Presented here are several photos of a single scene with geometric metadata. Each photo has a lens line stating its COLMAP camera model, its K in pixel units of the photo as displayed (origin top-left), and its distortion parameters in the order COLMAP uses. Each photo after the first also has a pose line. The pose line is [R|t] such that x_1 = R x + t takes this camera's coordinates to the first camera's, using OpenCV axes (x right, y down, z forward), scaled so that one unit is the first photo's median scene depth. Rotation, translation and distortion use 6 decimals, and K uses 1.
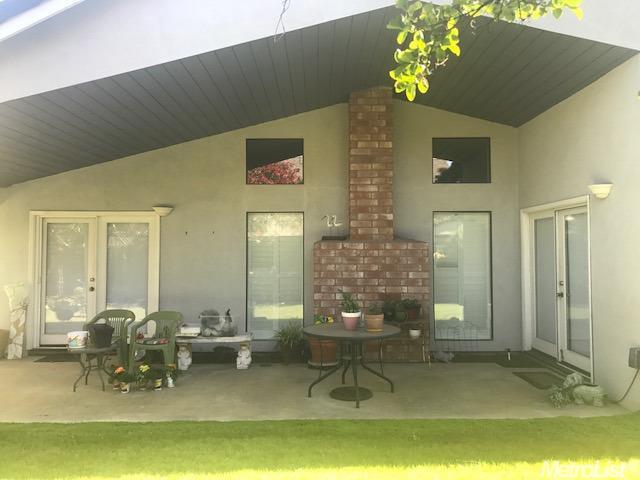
lens RADIAL K [[515.9, 0, 314.1], [0, 515.9, 241.6], [0, 0, 1]] dist [0.014029, -0.048873]
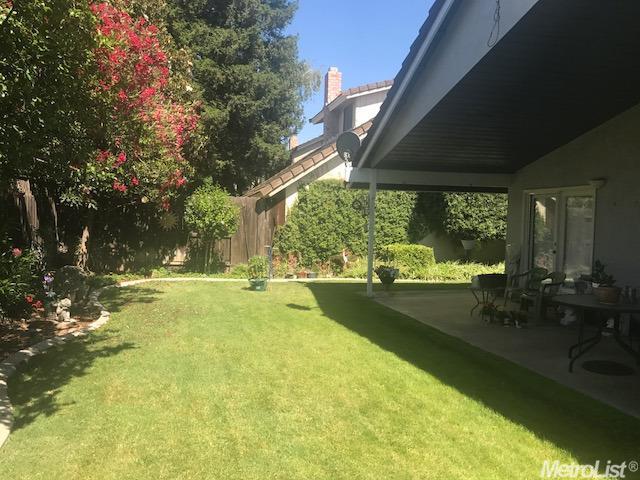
lens RADIAL K [[515.9, 0, 315.8], [0, 515.9, 238.2], [0, 0, 1]] dist [0.014029, -0.048873]
pose [[0.219902, 0.038797, -0.974750, 0.688945], [0.005936, 0.999137, 0.041107, 0.006850], [0.975504, -0.014825, 0.219482, 0.201196]]
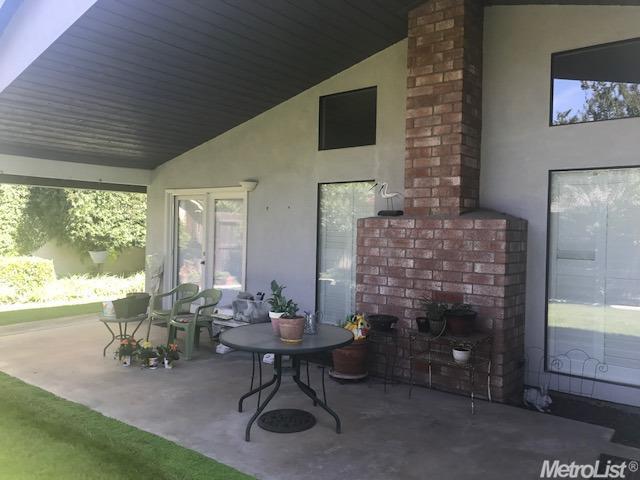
lens RADIAL K [[515.9, 0, 316.4], [0, 515.9, 243.7], [0, 0, 1]] dist [0.014029, -0.048873]
pose [[0.786506, 0.032266, -0.616739, 0.432762], [-0.004523, 0.998908, 0.046491, 0.003618], [0.617566, -0.033776, 0.785794, 0.349520]]
